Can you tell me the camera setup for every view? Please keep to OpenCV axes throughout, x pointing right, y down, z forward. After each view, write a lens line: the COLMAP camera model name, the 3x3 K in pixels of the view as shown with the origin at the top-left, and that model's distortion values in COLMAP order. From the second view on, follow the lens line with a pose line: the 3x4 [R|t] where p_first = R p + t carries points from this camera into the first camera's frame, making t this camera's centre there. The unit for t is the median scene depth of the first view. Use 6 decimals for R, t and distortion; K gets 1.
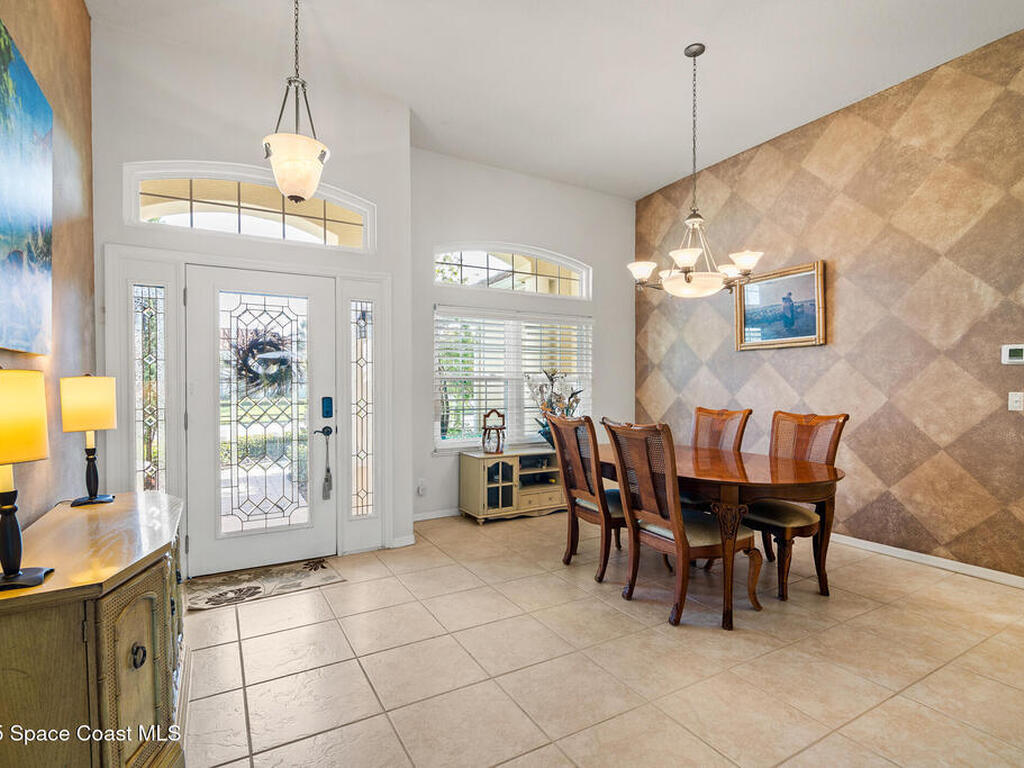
lens RADIAL K [[489.9, 0, 542.2], [0, 489.9, 381.3], [0, 0, 1]] dist [-0.000251, -0.000234]
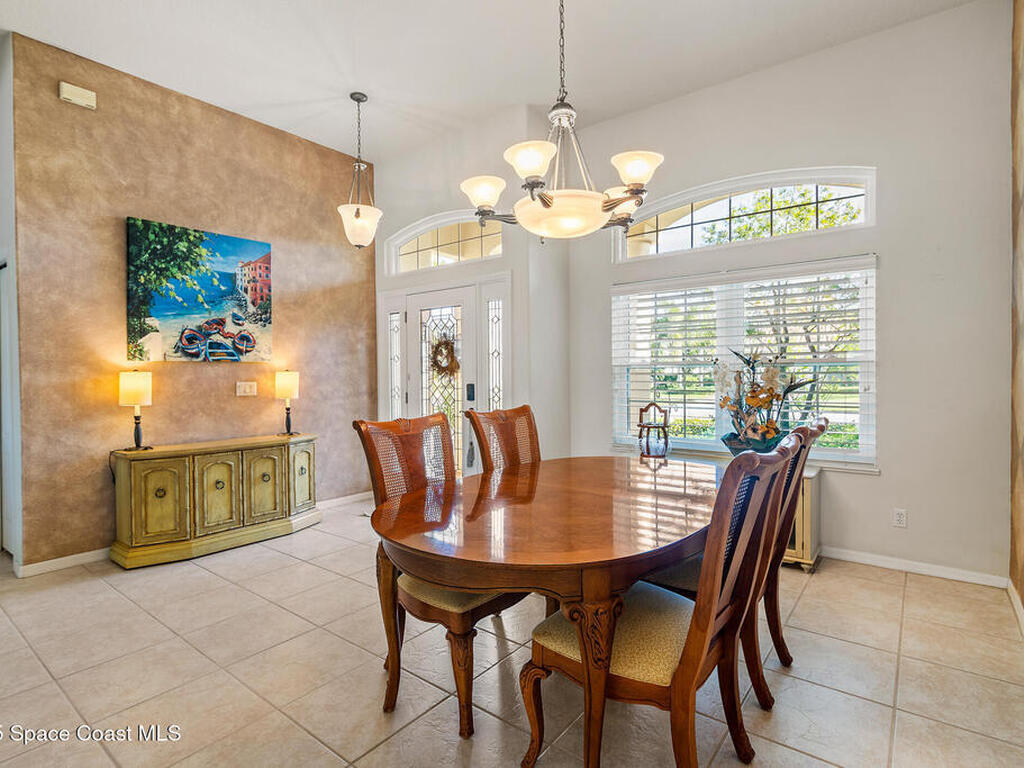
lens RADIAL K [[516.7, 0, 529.1], [0, 516.7, 377.8], [0, 0, 1]] dist [-0.001637, -0.000498]
pose [[0.403848, 0.010495, -0.914766, 0.801809], [0.013992, 0.999746, 0.017647, -0.003721], [0.914719, -0.019926, 0.403599, 0.608509]]
